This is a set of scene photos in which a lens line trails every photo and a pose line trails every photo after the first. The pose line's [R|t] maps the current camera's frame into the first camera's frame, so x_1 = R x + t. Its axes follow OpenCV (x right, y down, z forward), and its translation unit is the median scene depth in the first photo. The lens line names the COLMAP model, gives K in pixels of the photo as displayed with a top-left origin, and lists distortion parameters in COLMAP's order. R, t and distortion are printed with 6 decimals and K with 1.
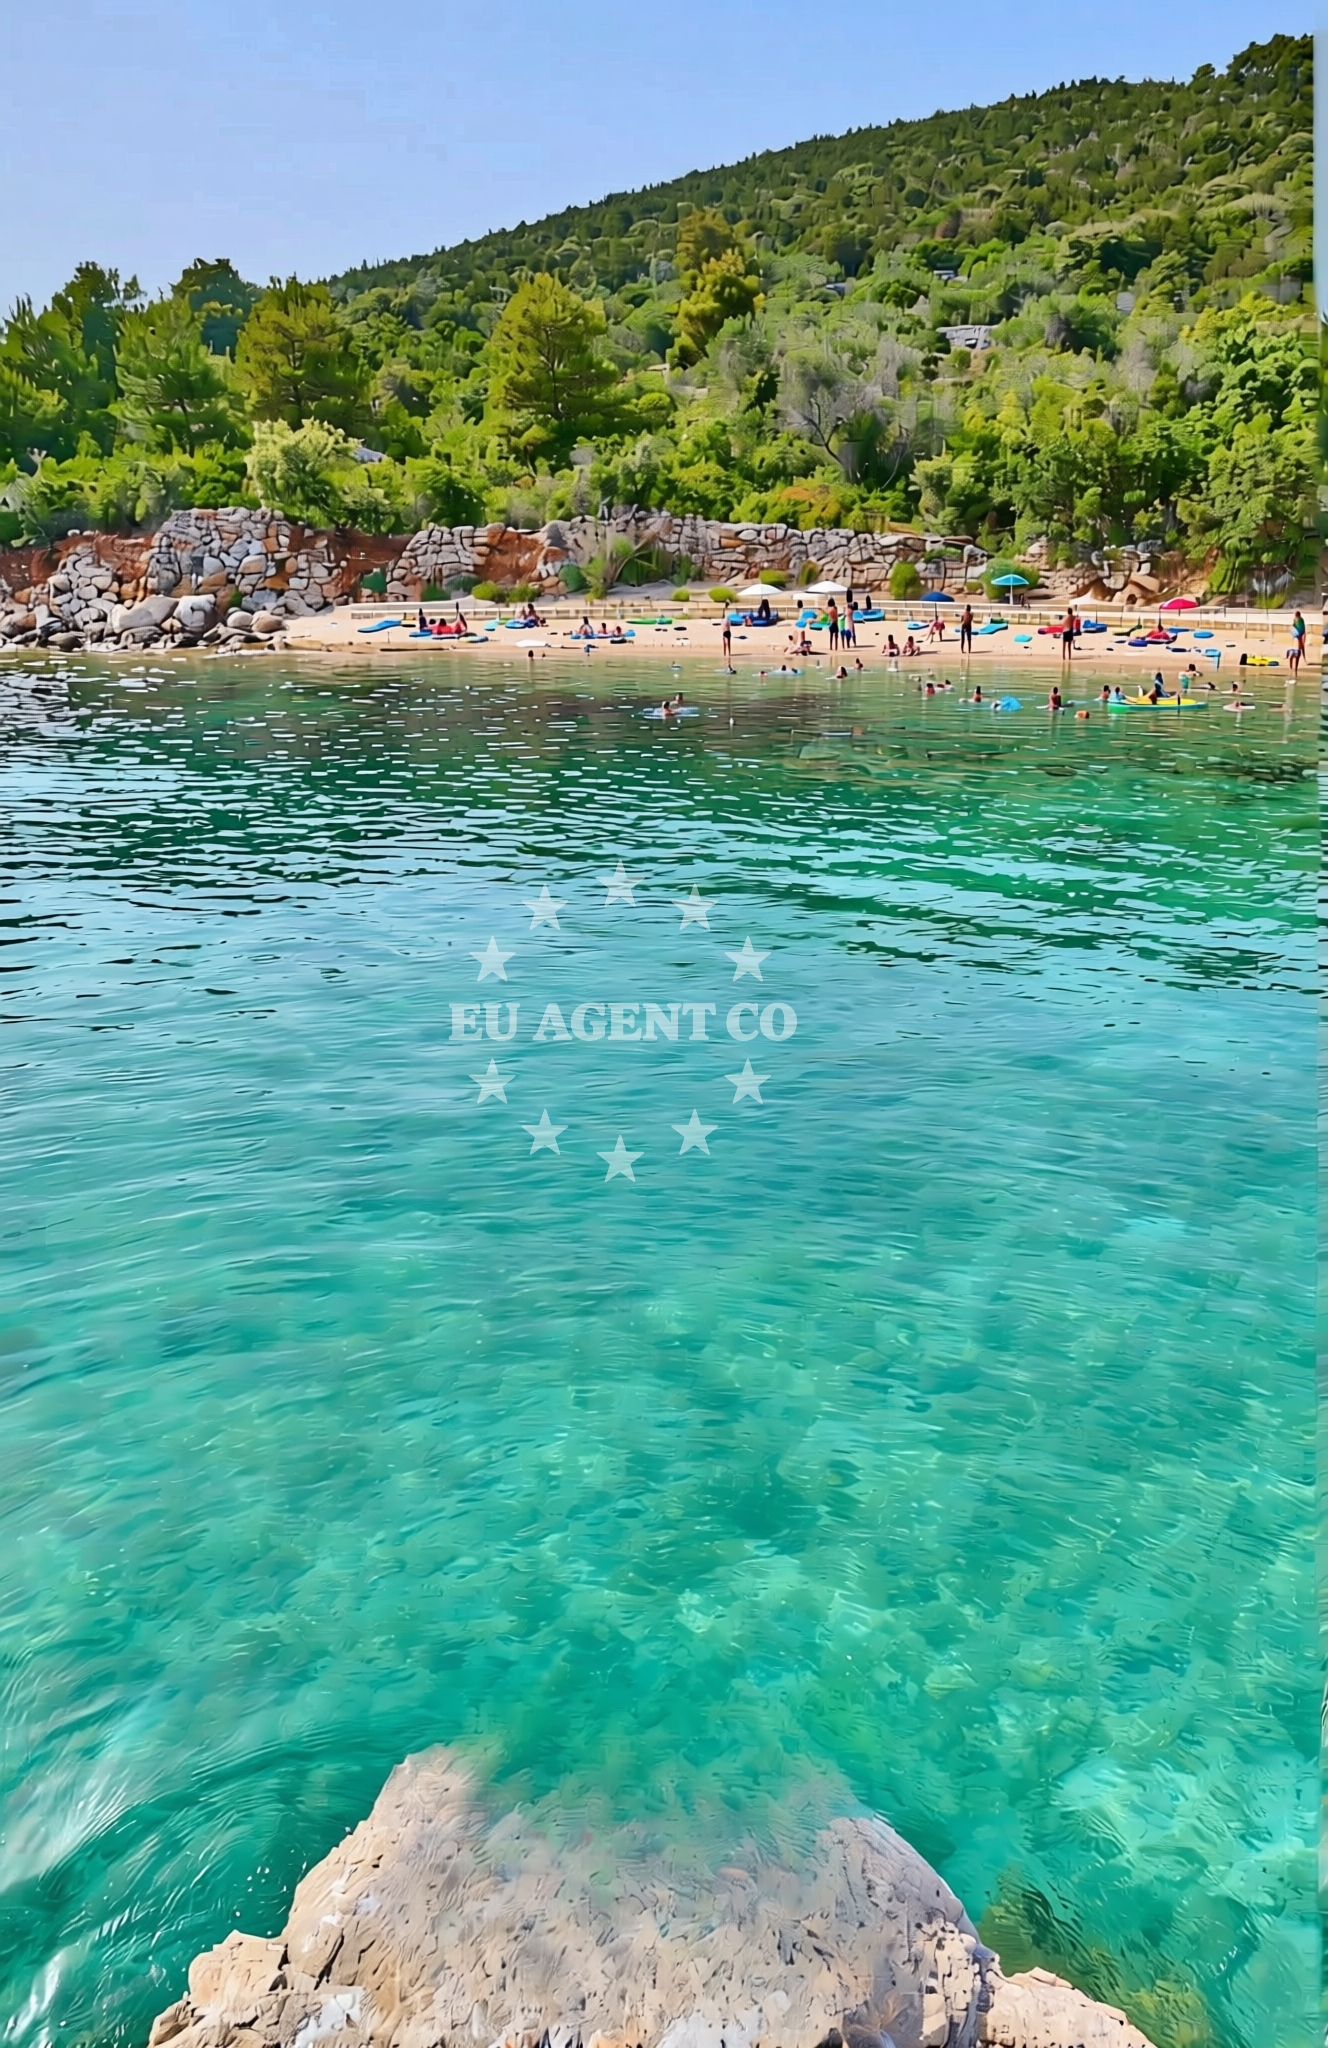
lens RADIAL K [[1264.6, 0, 655.5], [0, 1264.6, 1009.6], [0, 0, 1]] dist [-0.001834, 0.004446]
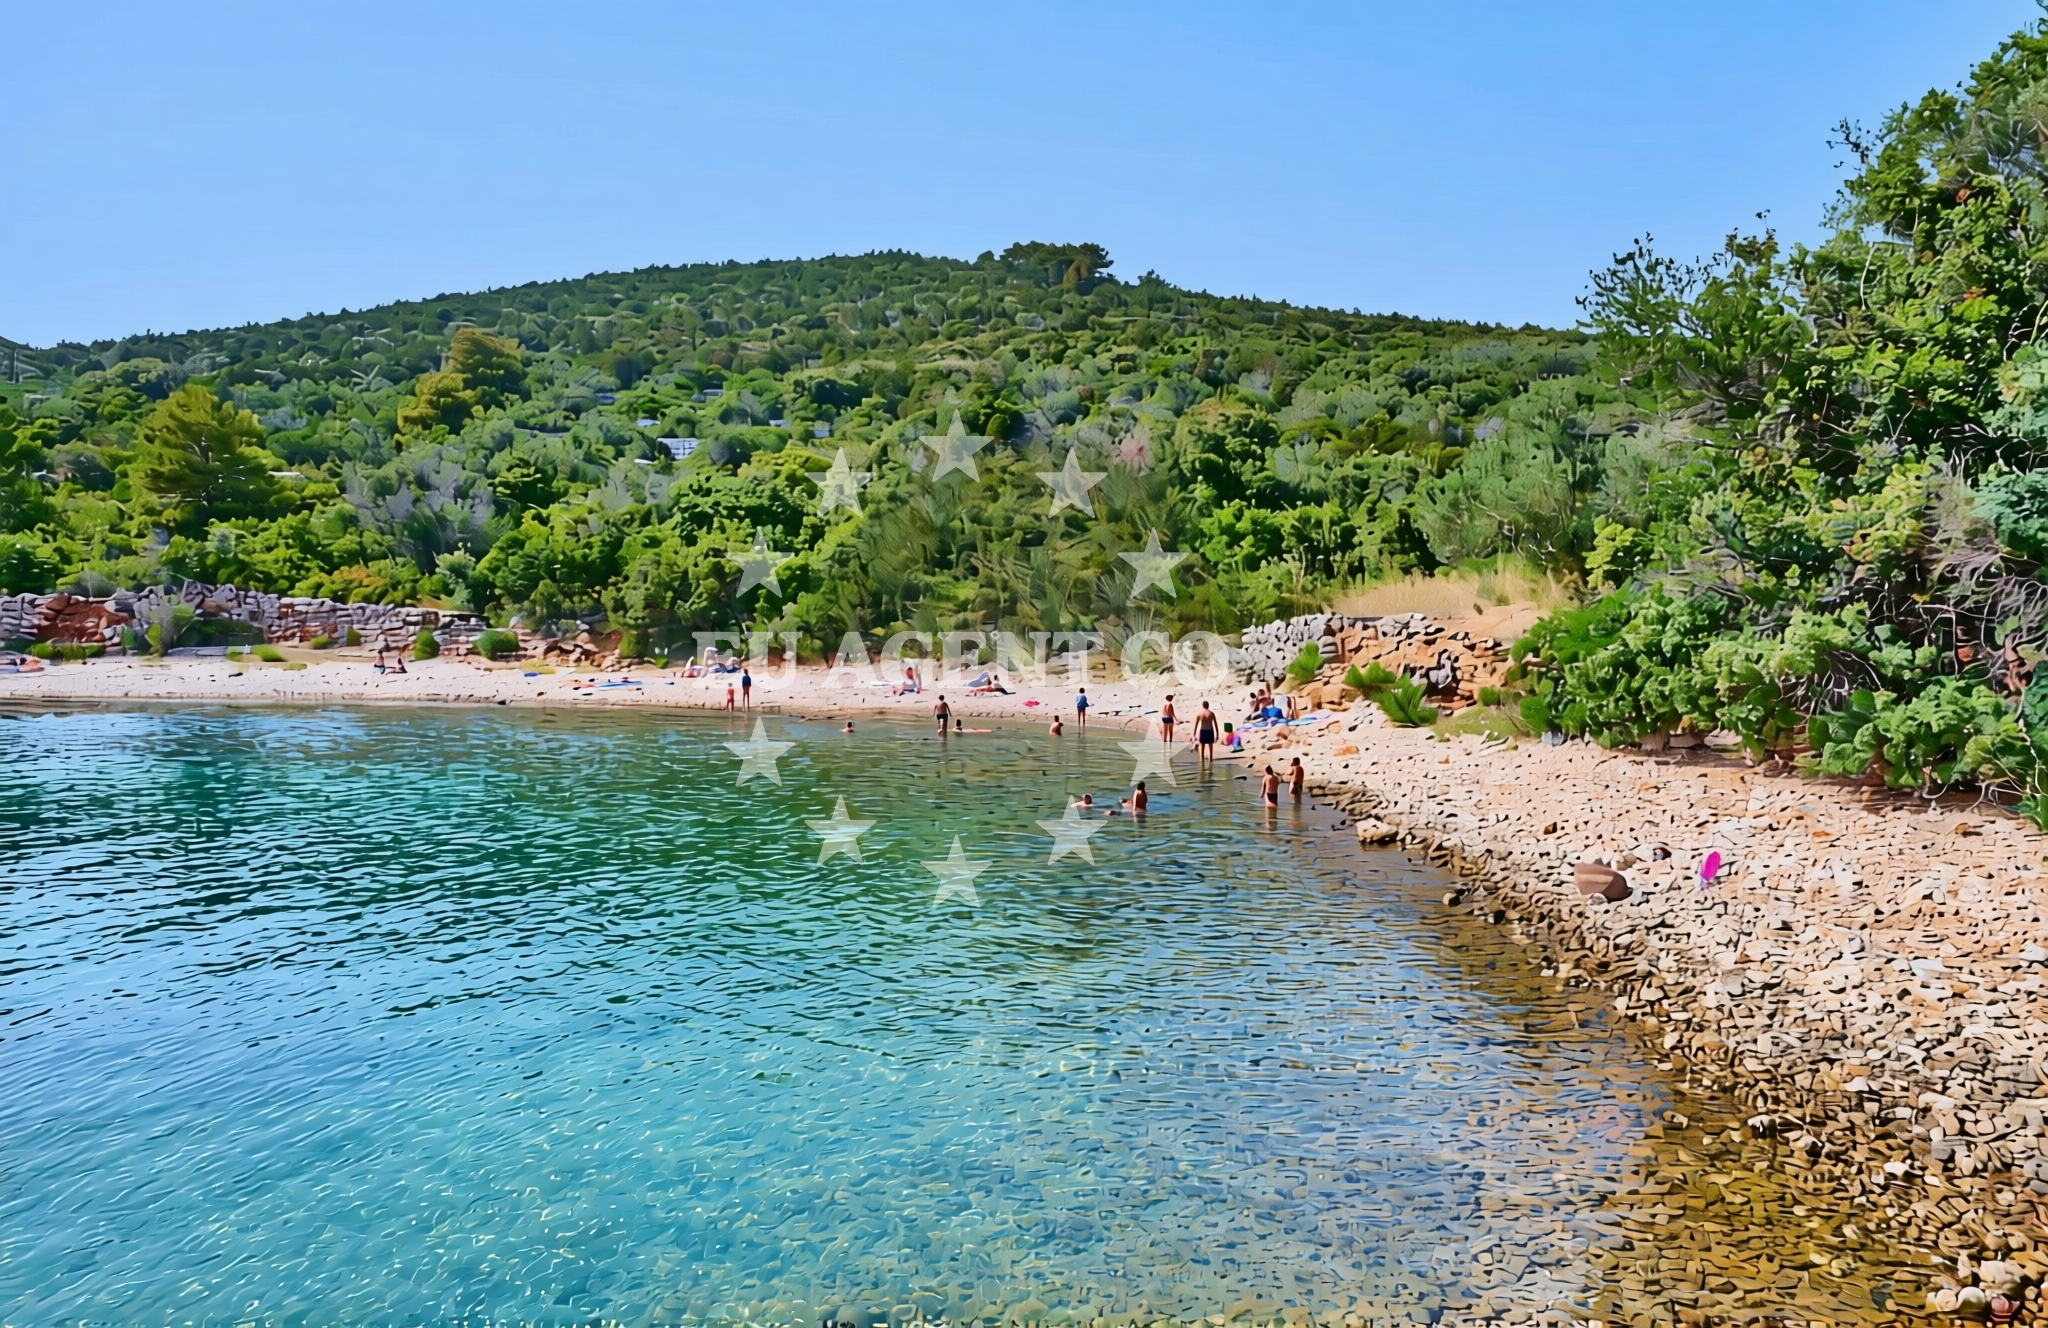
lens RADIAL K [[1324.5, 0, 1100.9], [0, 1324.5, 656.0], [0, 0, 1]] dist [-0.032689, 0.005596]
pose [[0.922062, 0.005409, 0.387005, 0.277954], [0.116037, 0.950044, -0.289745, 0.108265], [-0.369239, 0.312070, 0.875371, -0.327660]]
